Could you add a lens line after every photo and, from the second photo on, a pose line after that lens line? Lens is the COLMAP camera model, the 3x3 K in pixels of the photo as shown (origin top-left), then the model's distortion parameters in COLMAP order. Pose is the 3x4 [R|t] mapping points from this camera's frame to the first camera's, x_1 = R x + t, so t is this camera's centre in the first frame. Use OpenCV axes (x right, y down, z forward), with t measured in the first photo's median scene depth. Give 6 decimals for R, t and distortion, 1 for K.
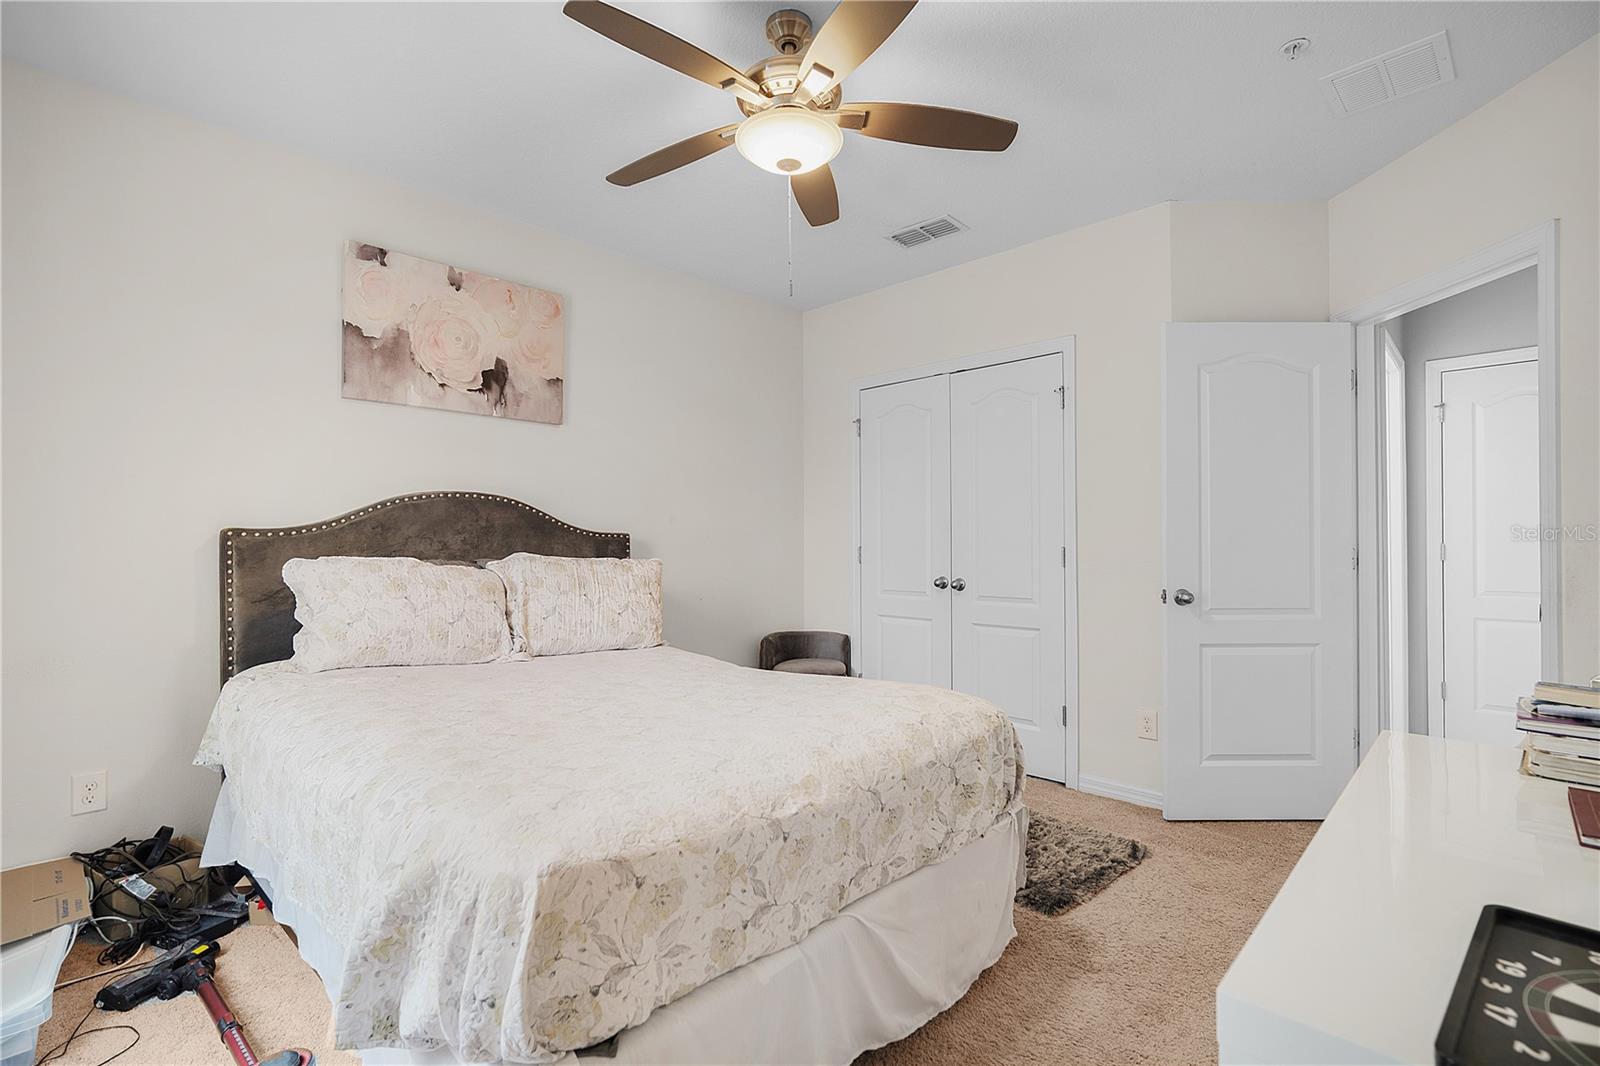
lens RADIAL K [[707.4, 0, 783.4], [0, 707.4, 536.7], [0, 0, 1]] dist [-0.009399, 0.000111]
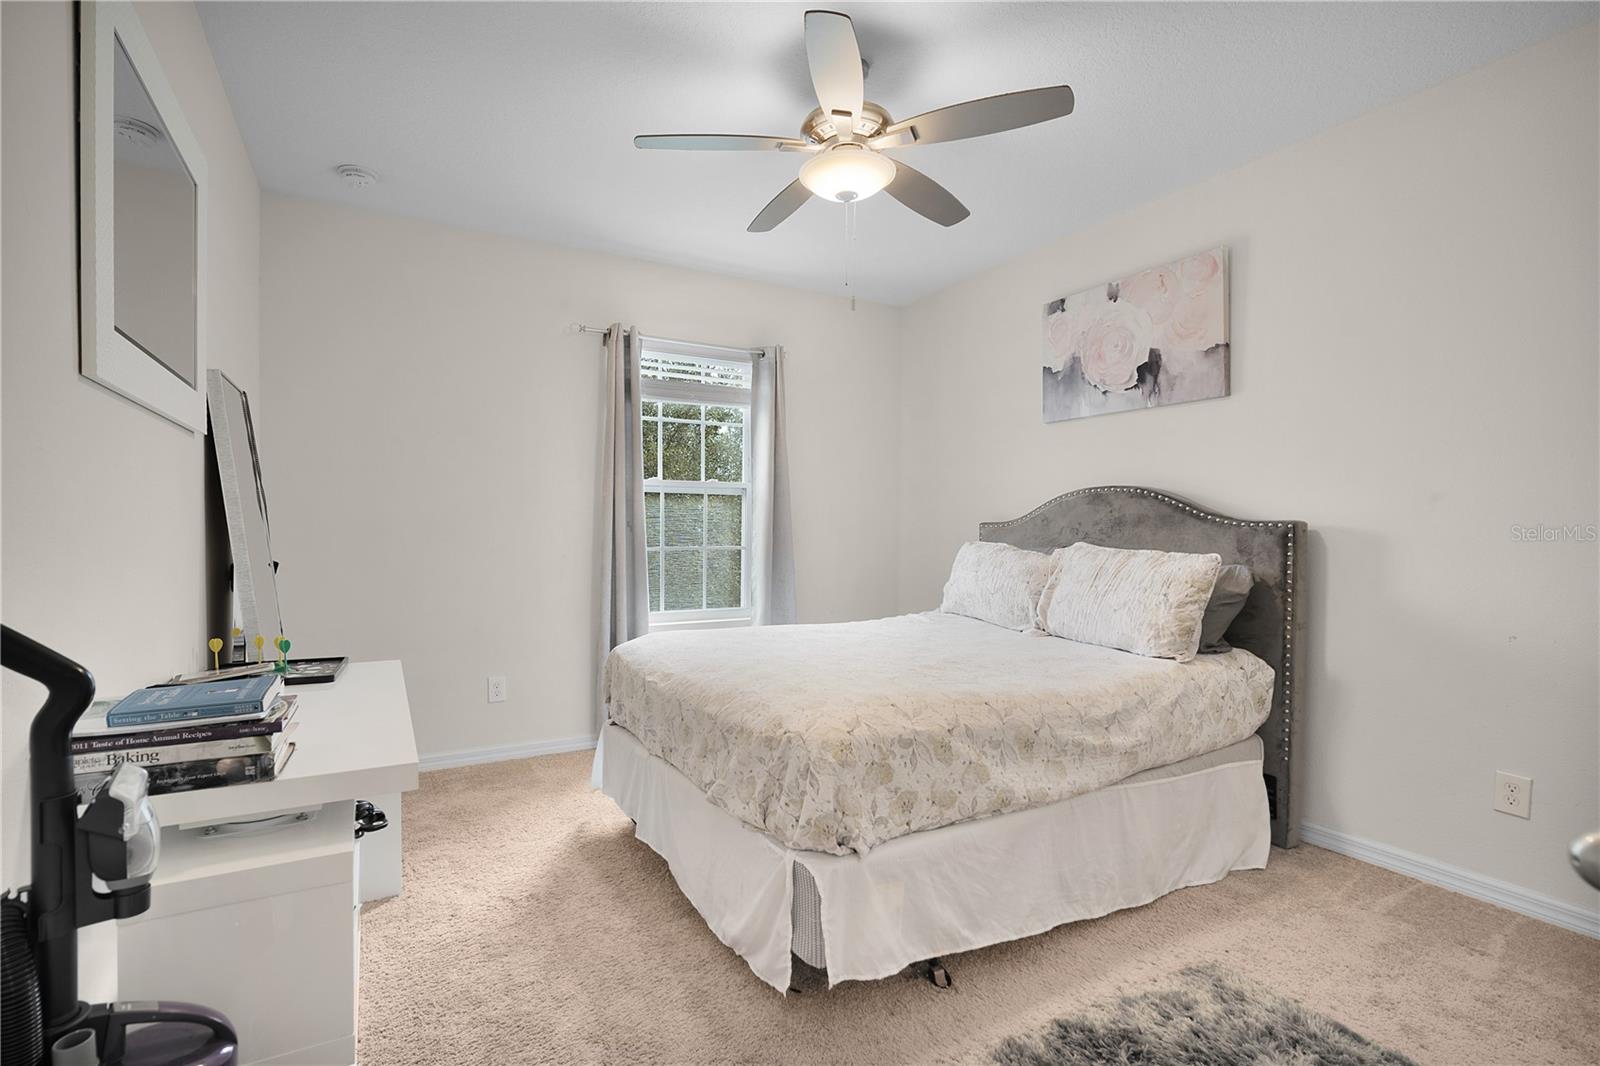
lens RADIAL K [[707.4, 0, 783.4], [0, 707.4, 536.7], [0, 0, 1]] dist [-0.009399, 0.000111]
pose [[-0.239472, 0.013878, -0.970804, 0.729272], [0.011364, 0.999869, 0.011491, -0.002970], [0.970837, -0.008280, -0.239599, 0.760283]]
